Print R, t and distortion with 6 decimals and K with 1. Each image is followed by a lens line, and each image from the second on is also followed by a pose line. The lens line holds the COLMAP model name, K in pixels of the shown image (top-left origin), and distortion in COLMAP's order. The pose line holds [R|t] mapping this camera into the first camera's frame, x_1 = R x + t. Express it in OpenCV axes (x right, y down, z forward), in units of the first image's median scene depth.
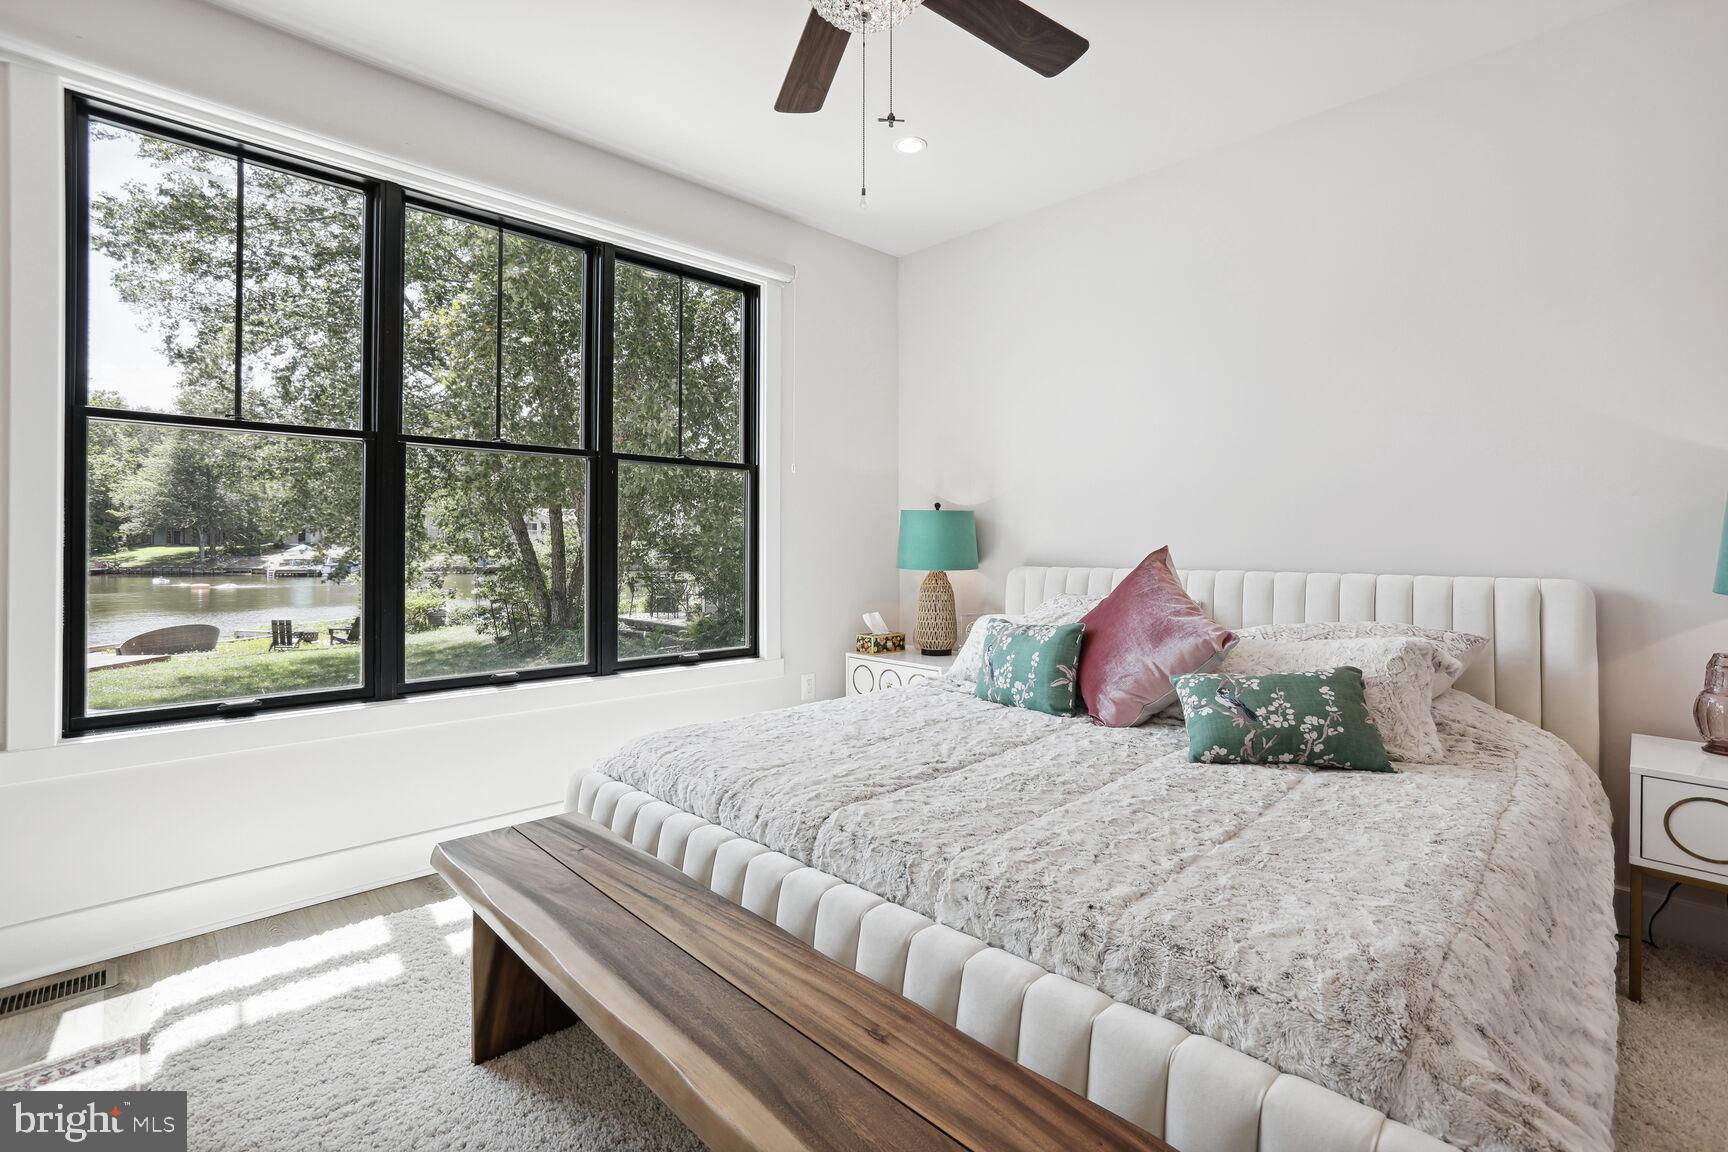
lens RADIAL K [[782.9, 0, 847.4], [0, 782.9, 549.7], [0, 0, 1]] dist [-0.041944, 0.010221]
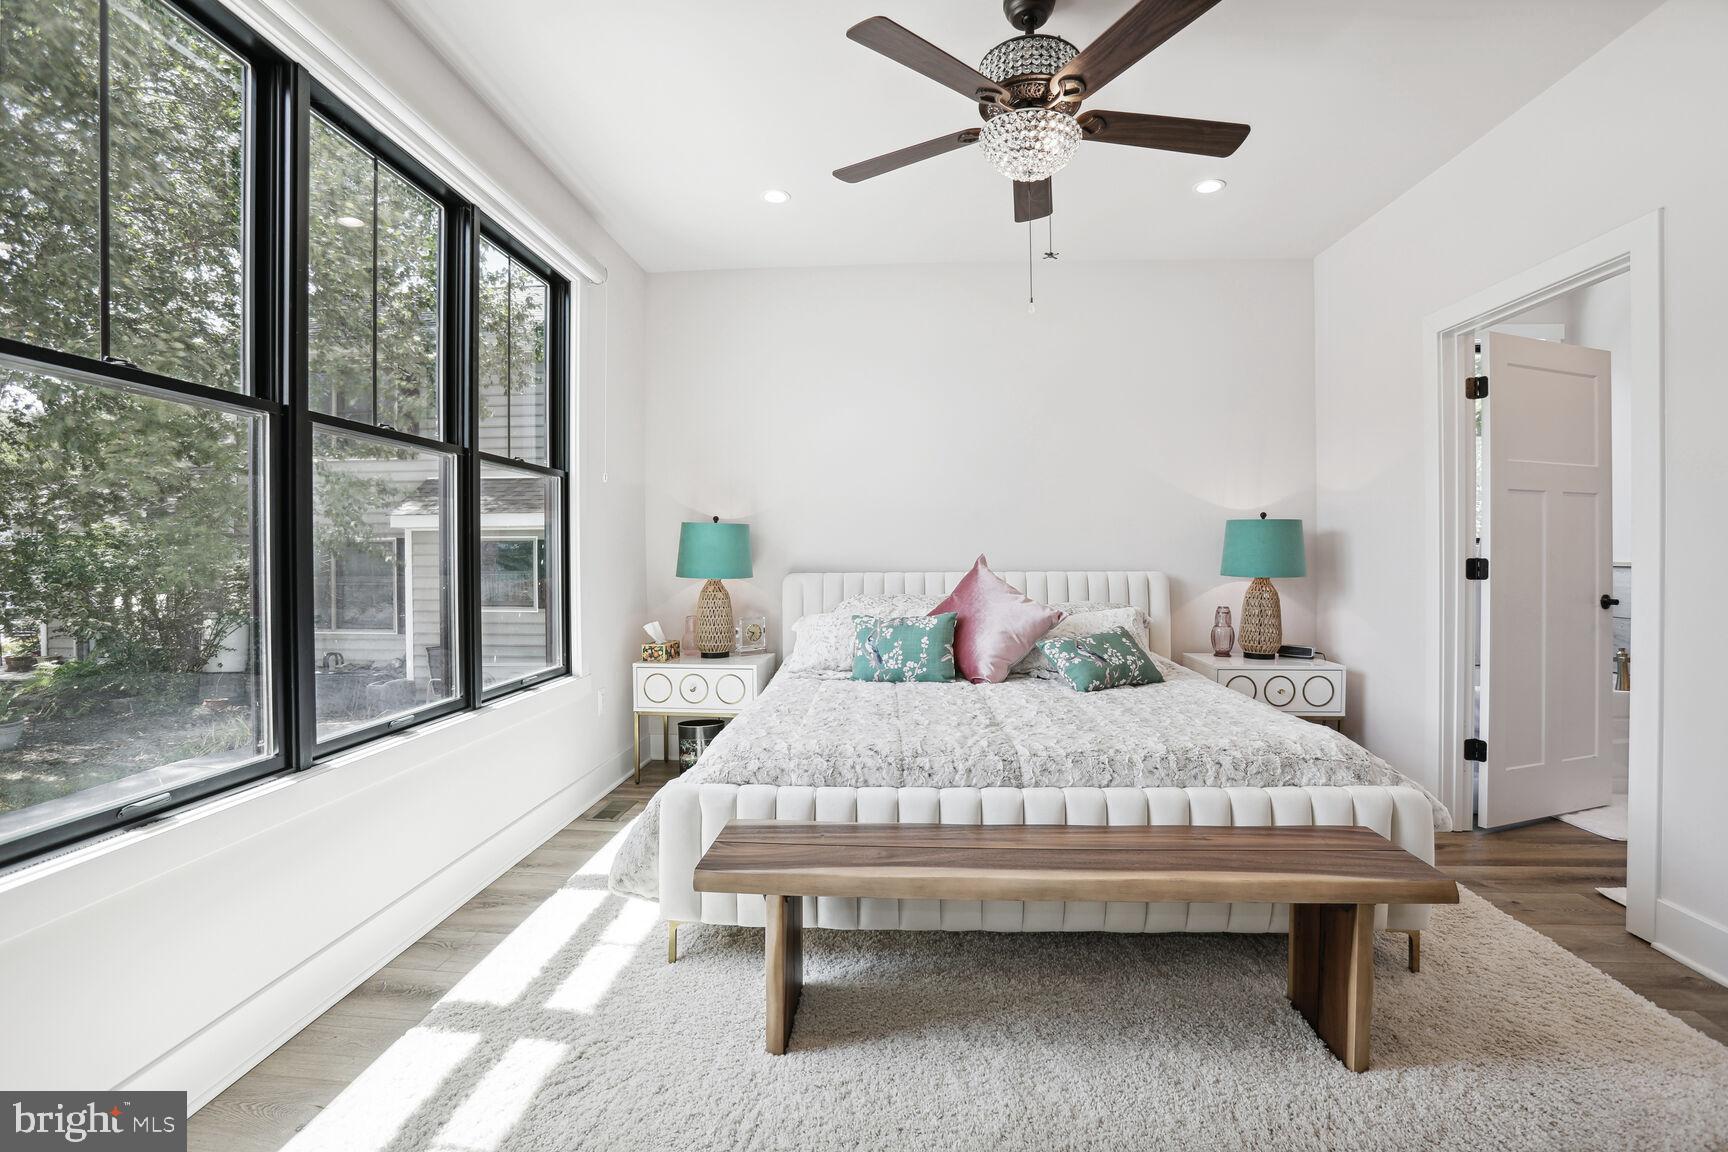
lens RADIAL K [[782.9, 0, 881.0], [0, 782.9, 563.7], [0, 0, 1]] dist [-0.041944, 0.010221]
pose [[0.736262, -0.015542, 0.676518, -0.565724], [0.010031, 0.999877, 0.012054, -0.006450], [-0.676622, -0.002088, 0.736328, 0.068584]]
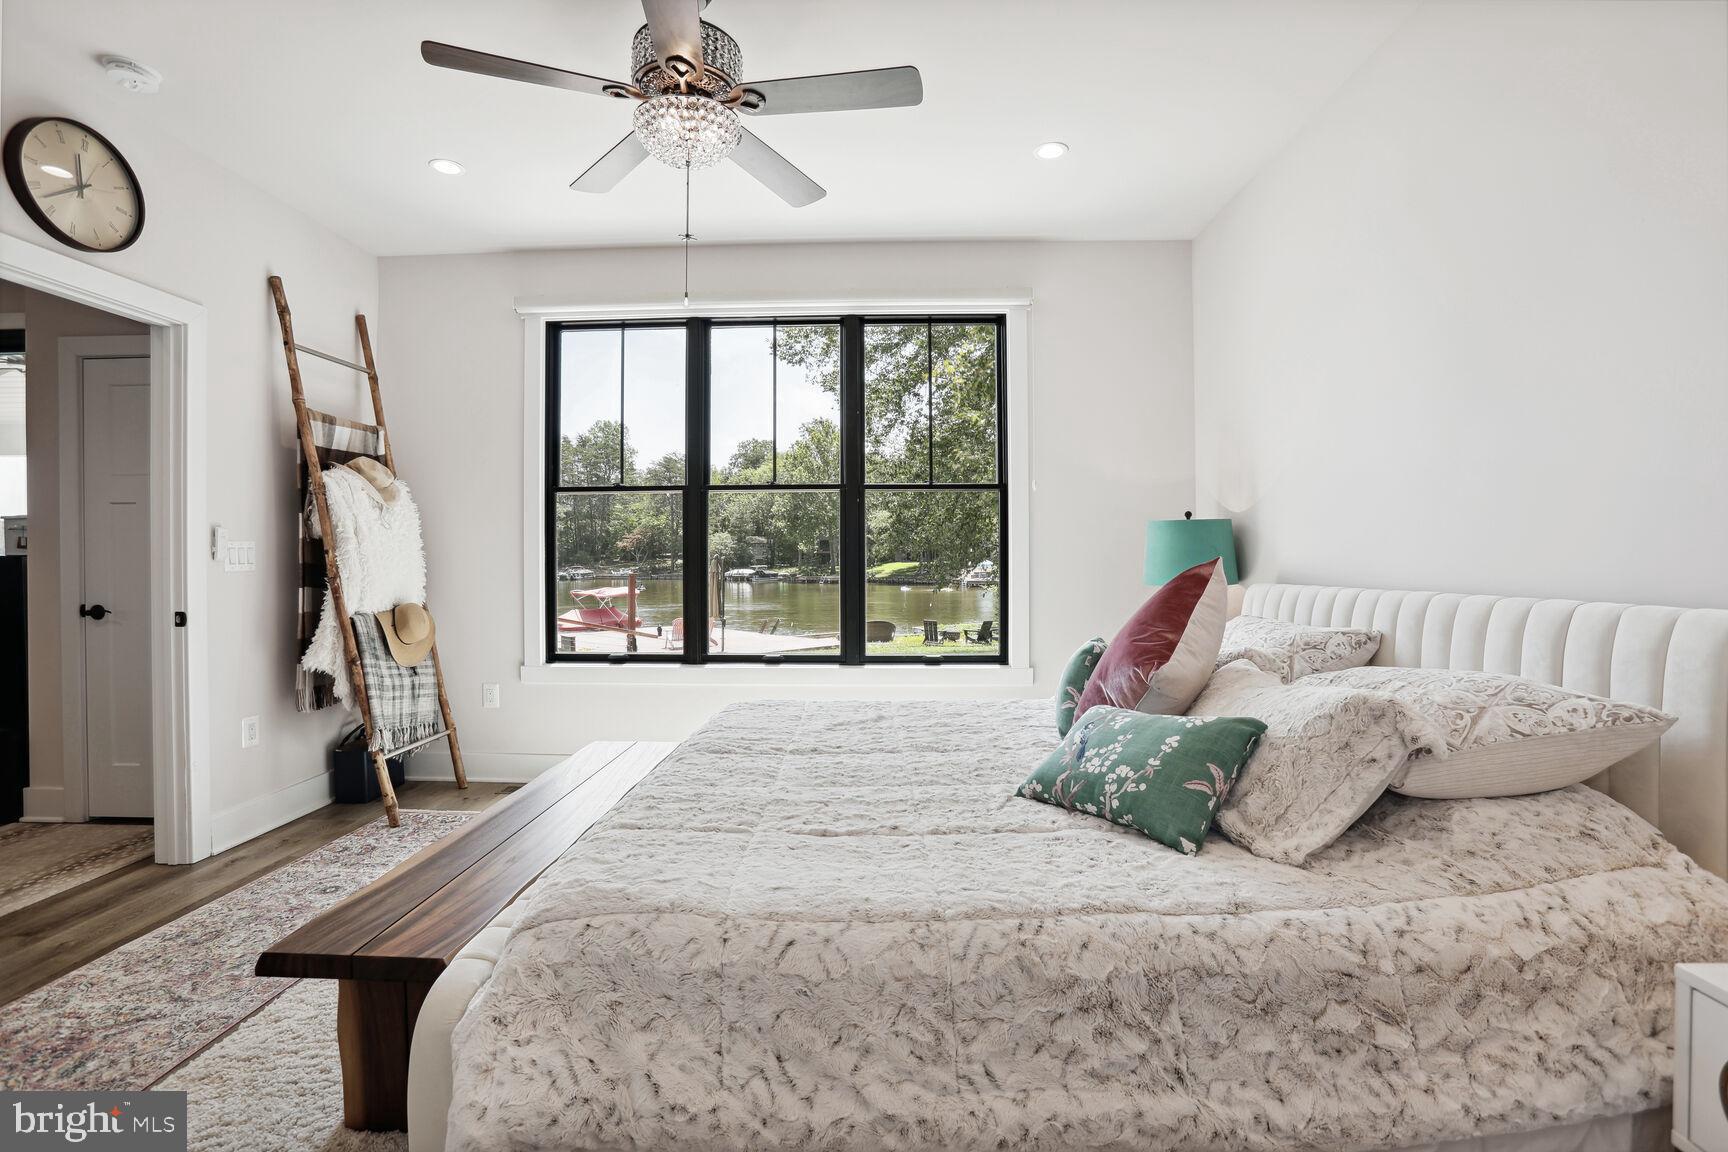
lens RADIAL K [[782.9, 0, 863.2], [0, 782.9, 559.8], [0, 0, 1]] dist [-0.041944, 0.010221]
pose [[0.706952, -0.002418, -0.707257, 0.603620], [-0.002625, 0.999978, -0.006043, 0.002208], [0.707257, 0.006129, 0.706930, 0.134962]]
